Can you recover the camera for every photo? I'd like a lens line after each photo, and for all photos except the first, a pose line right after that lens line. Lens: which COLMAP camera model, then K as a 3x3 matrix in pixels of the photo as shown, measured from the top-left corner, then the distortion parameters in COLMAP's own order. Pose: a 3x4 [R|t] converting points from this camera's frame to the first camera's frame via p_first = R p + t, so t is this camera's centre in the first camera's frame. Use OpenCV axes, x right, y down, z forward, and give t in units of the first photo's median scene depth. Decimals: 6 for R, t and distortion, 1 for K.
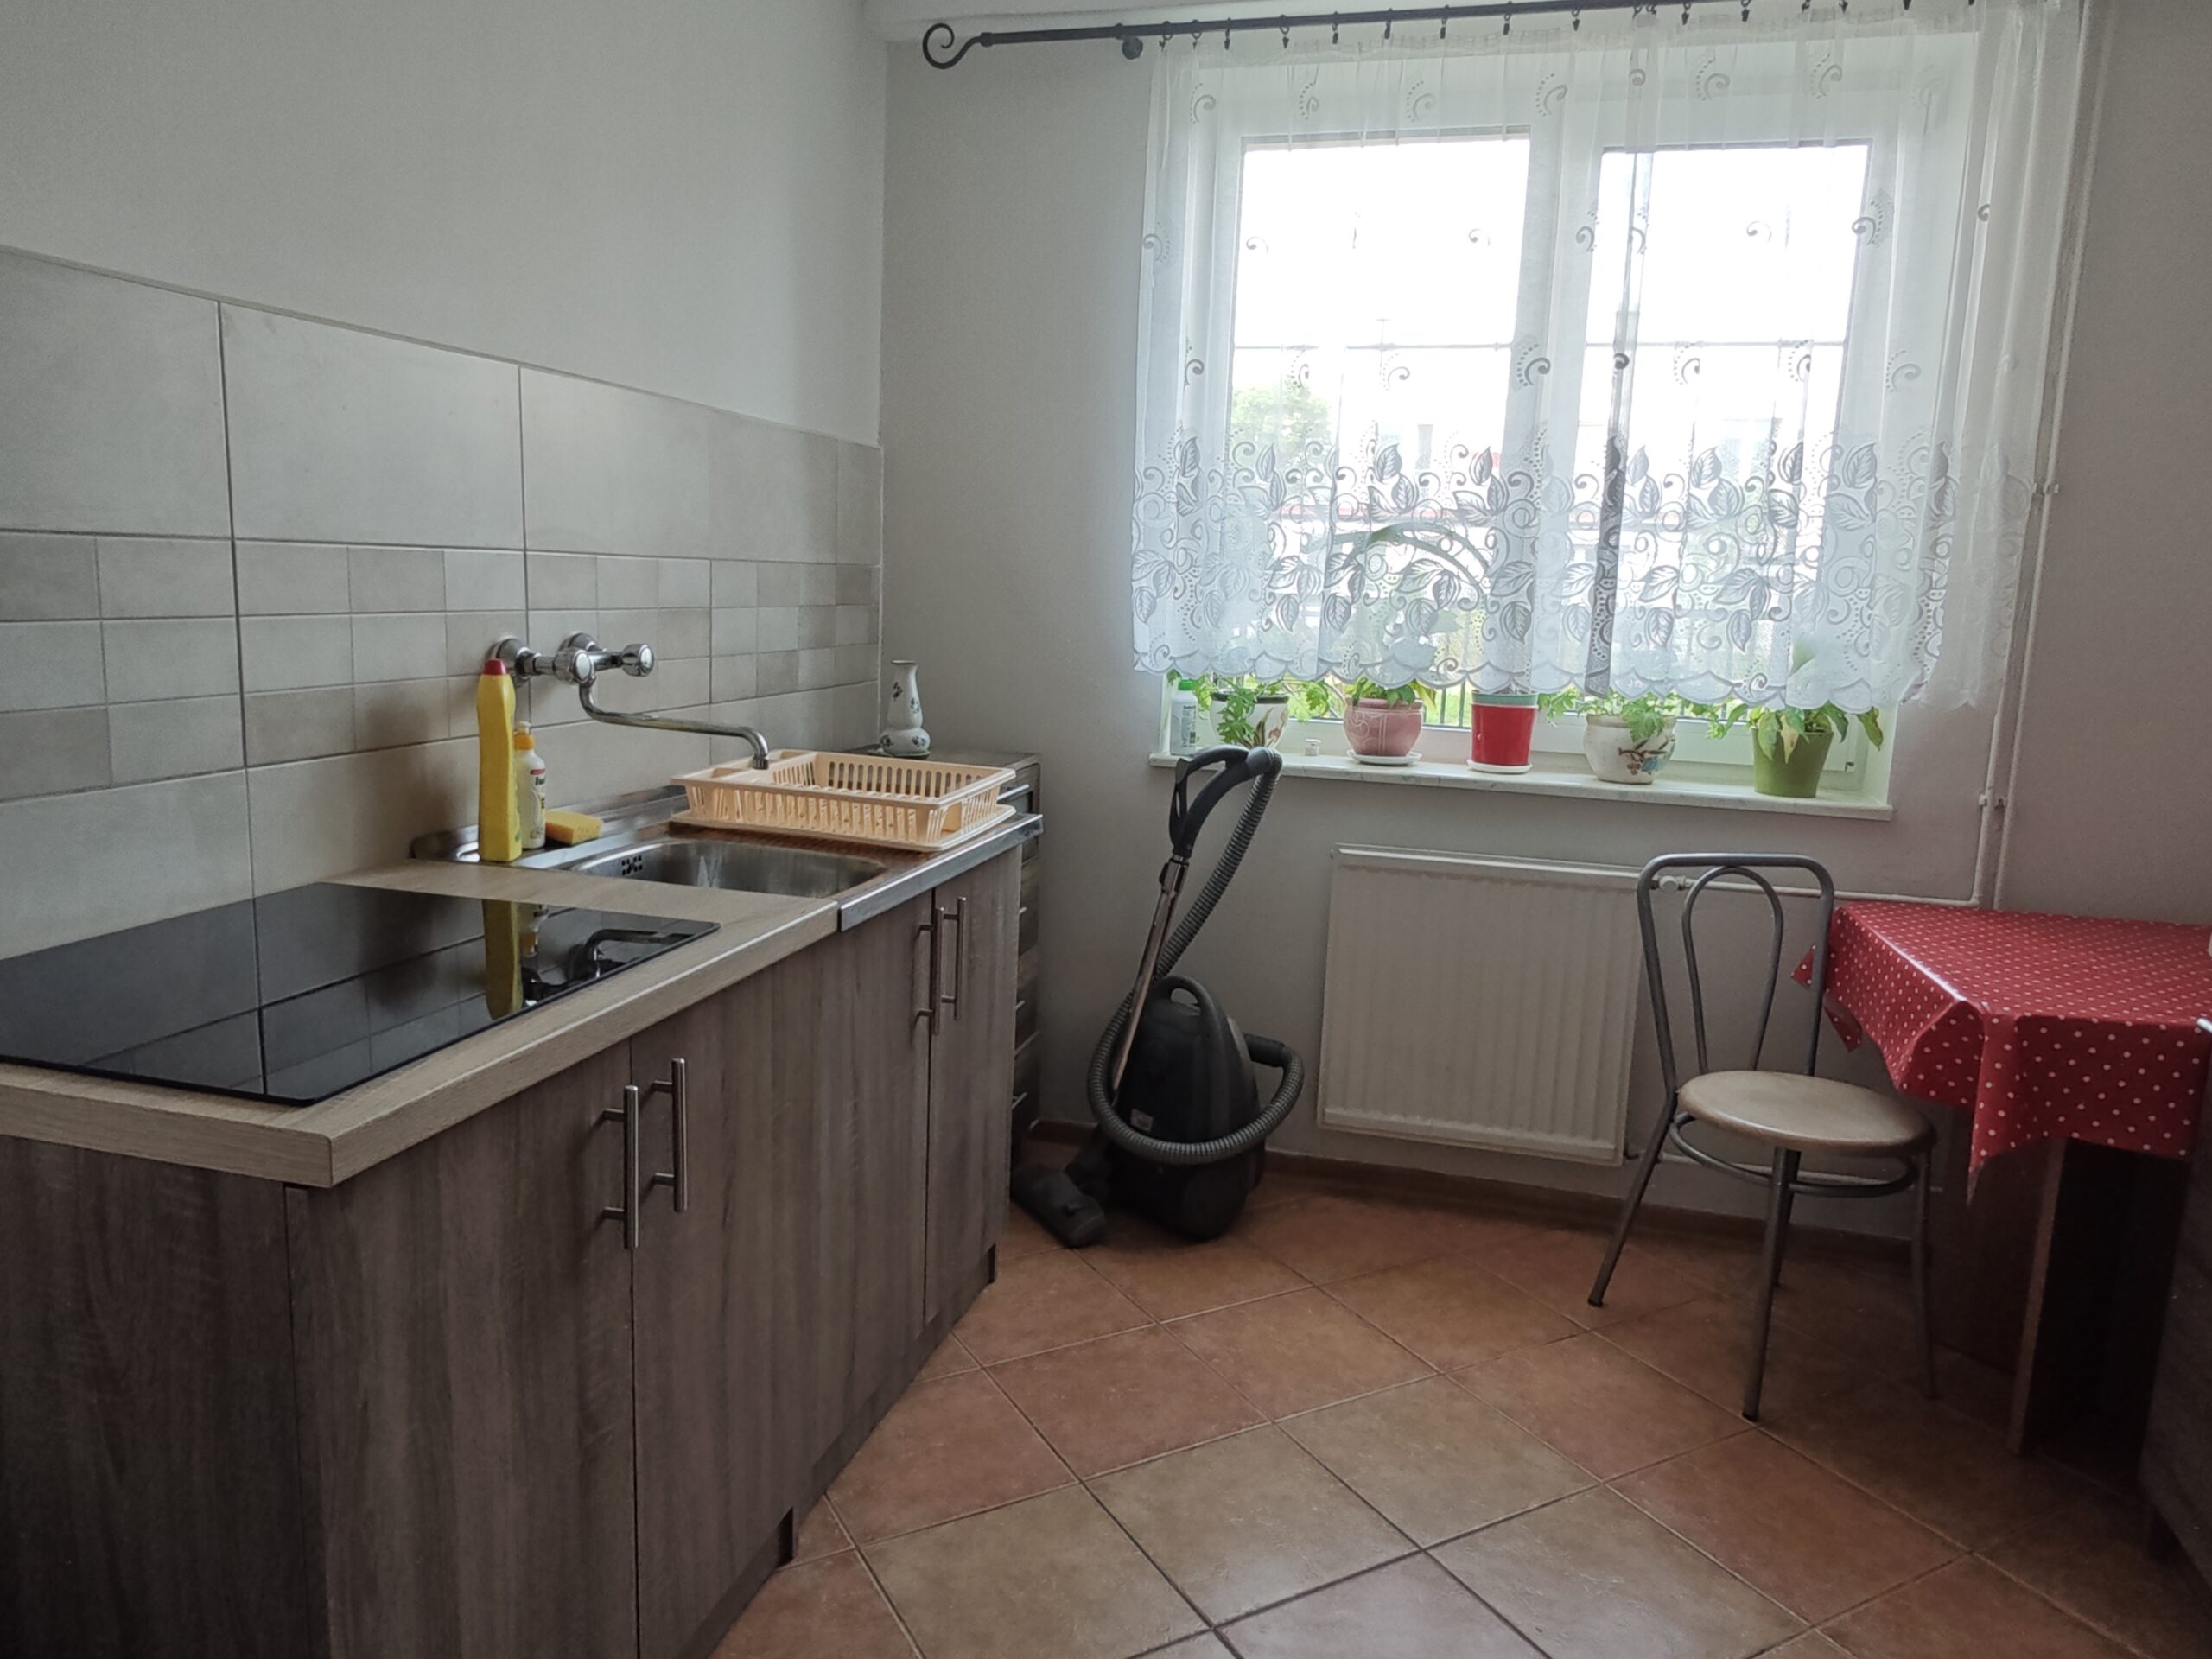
lens RADIAL K [[1498.5, 0, 1100.6], [0, 1498.5, 824.1], [0, 0, 1]] dist [-0.000022, 0.000239]
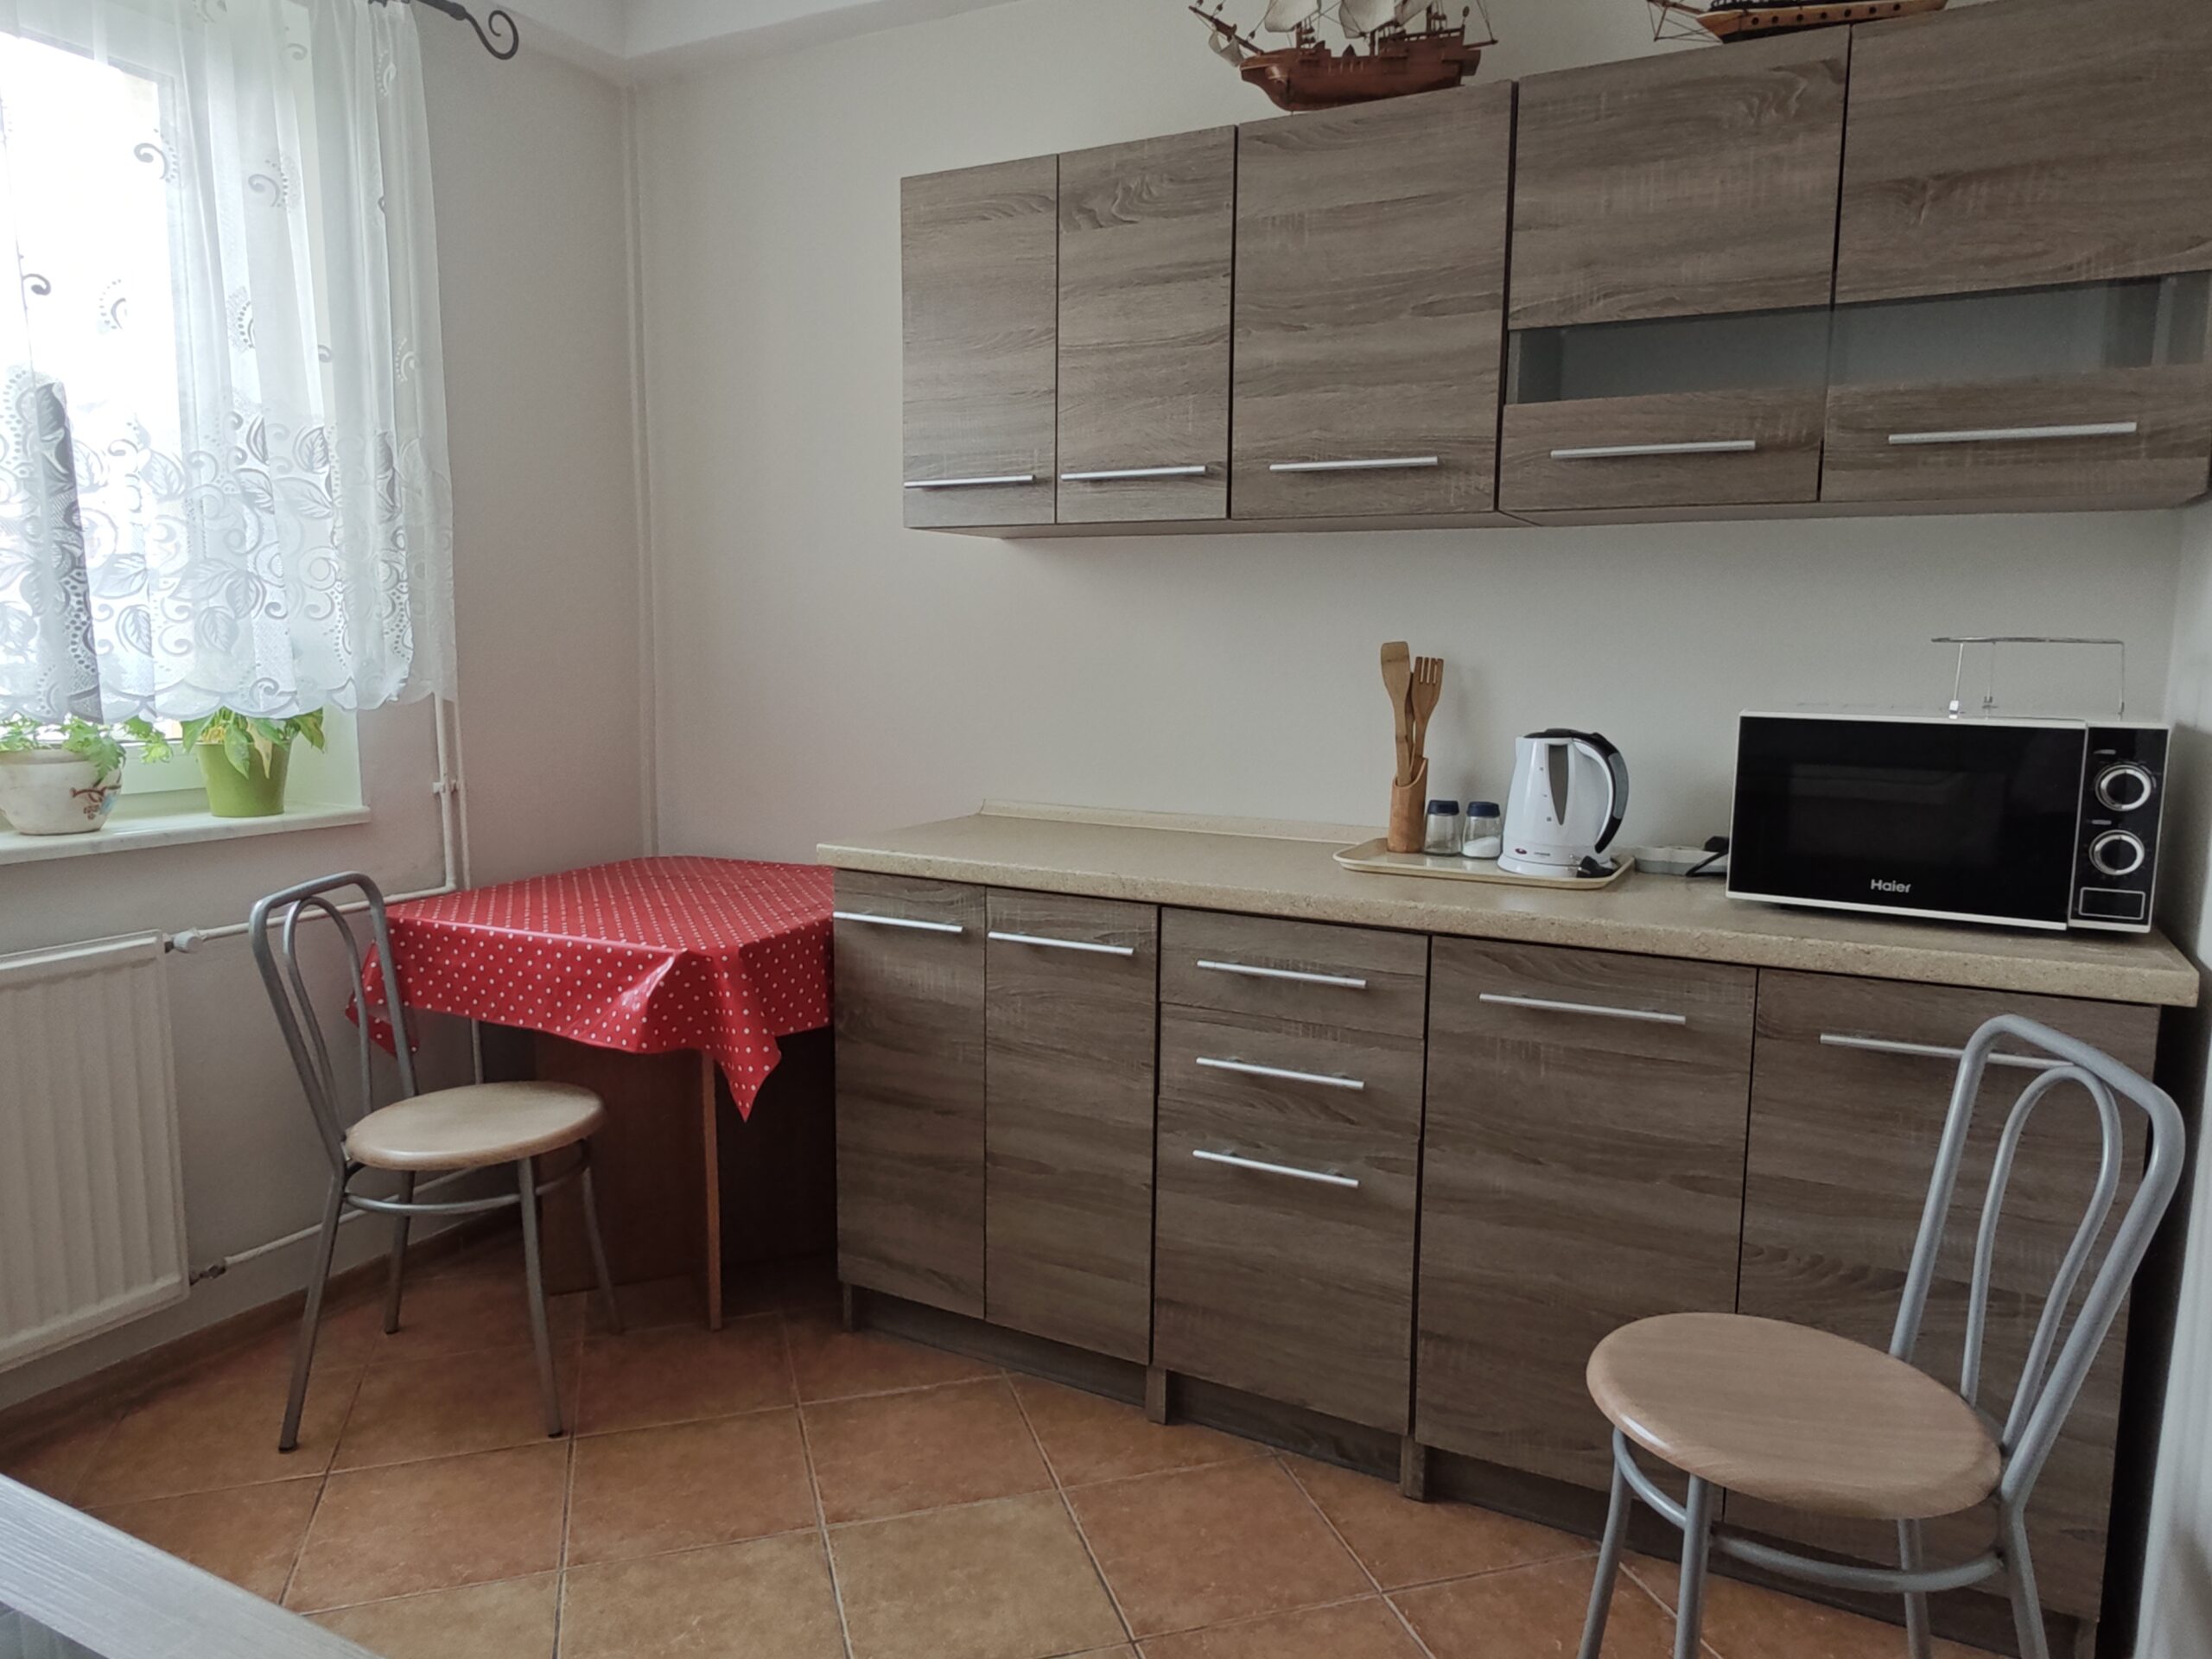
lens RADIAL K [[1498.5, 0, 1100.6], [0, 1498.5, 824.1], [0, 0, 1]] dist [-0.000022, 0.000239]
pose [[0.207227, -0.157453, 0.965539, -0.317092], [0.160064, 0.979120, 0.125314, -0.048209], [-0.965110, 0.128579, 0.228103, 0.335168]]
